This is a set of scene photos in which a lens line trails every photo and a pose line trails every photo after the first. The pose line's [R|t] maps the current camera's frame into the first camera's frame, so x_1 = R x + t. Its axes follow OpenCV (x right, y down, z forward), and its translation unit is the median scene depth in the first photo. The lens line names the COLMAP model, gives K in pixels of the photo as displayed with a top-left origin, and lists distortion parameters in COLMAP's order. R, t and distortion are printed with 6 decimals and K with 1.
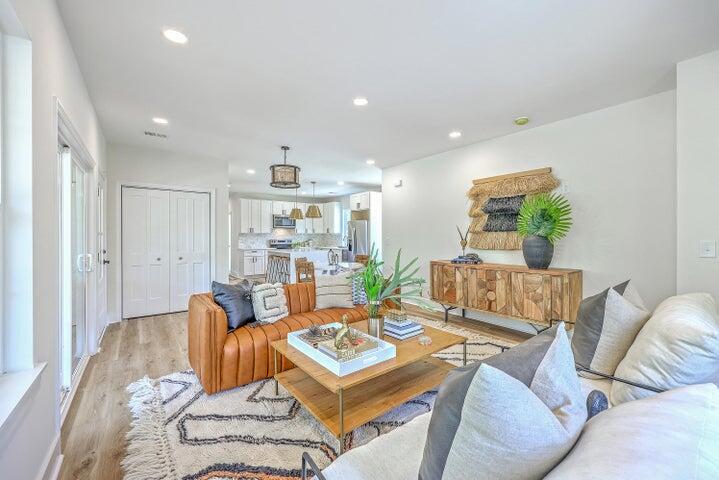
lens RADIAL K [[295.5, 0, 361.3], [0, 295.5, 237.2], [0, 0, 1]] dist [0.001217, 0.000006]
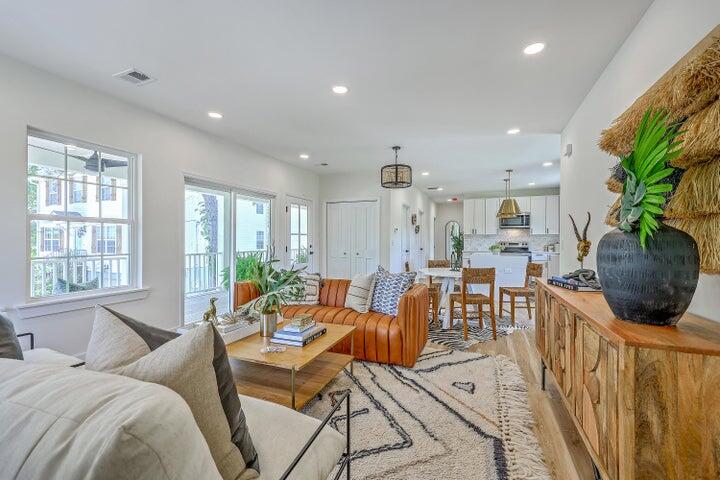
lens RADIAL K [[295.9, 0, 359.5], [0, 295.9, 242.0], [0, 0, 1]] dist [0.001217, 0.000006]
pose [[0.489886, 0.011098, -0.871716, 0.283007], [-0.007115, 0.999937, 0.008732, 0.004781], [0.871757, 0.001925, 0.489934, 0.202283]]
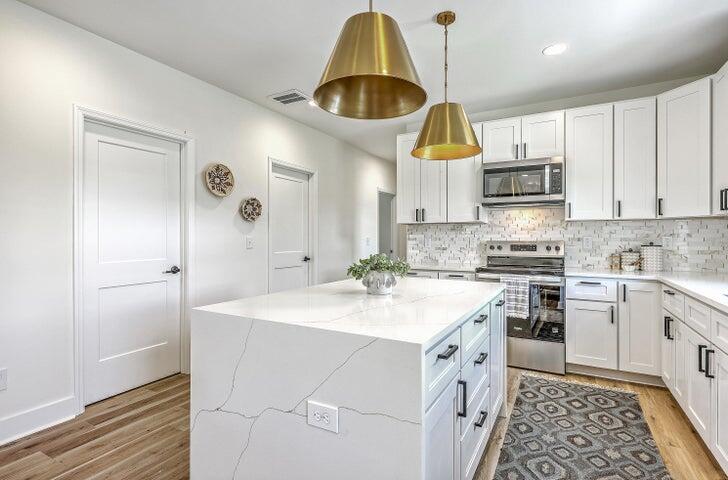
lens RADIAL K [[353.7, 0, 367.6], [0, 353.7, 237.5], [0, 0, 1]] dist [0.004578, 0.000328]
pose [[0.408674, 0.003584, -0.912674, 0.006034], [-0.002051, 0.999993, 0.003009, 0.003257], [0.912678, 0.000642, 0.408678, 0.753605]]
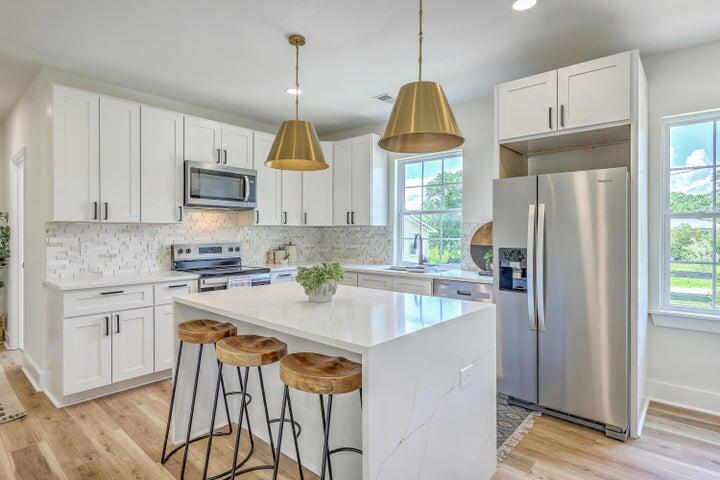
lens RADIAL K [[383.9, 0, 362.5], [0, 383.9, 234.3], [0, 0, 1]] dist [-0.001705, 0.002392]
pose [[0.979760, 0.004482, 0.200125, -0.208182], [-0.004733, 0.999988, 0.000775, -0.003762], [-0.200120, -0.001707, 0.979770, 0.610071]]
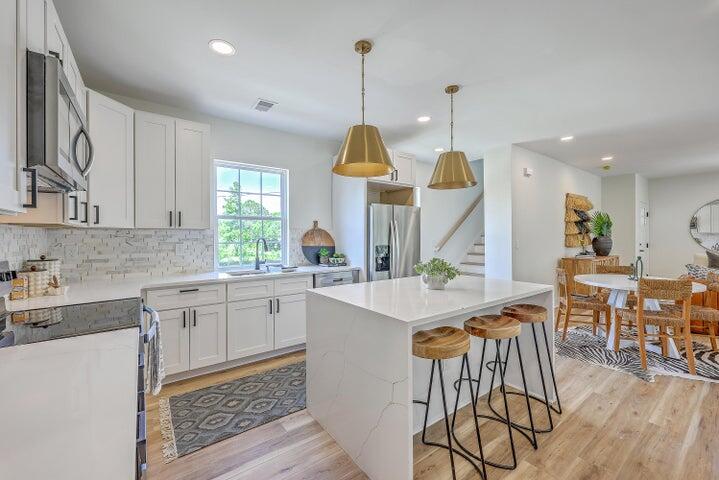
lens RADIAL K [[295.5, 0, 361.2], [0, 295.5, 237.6], [0, 0, 1]] dist [0.001217, 0.000006]
pose [[0.003664, -0.001796, 0.999992, -0.426979], [0.005219, 0.999985, 0.001777, -0.004847], [-0.999980, 0.005212, 0.003674, 0.907096]]
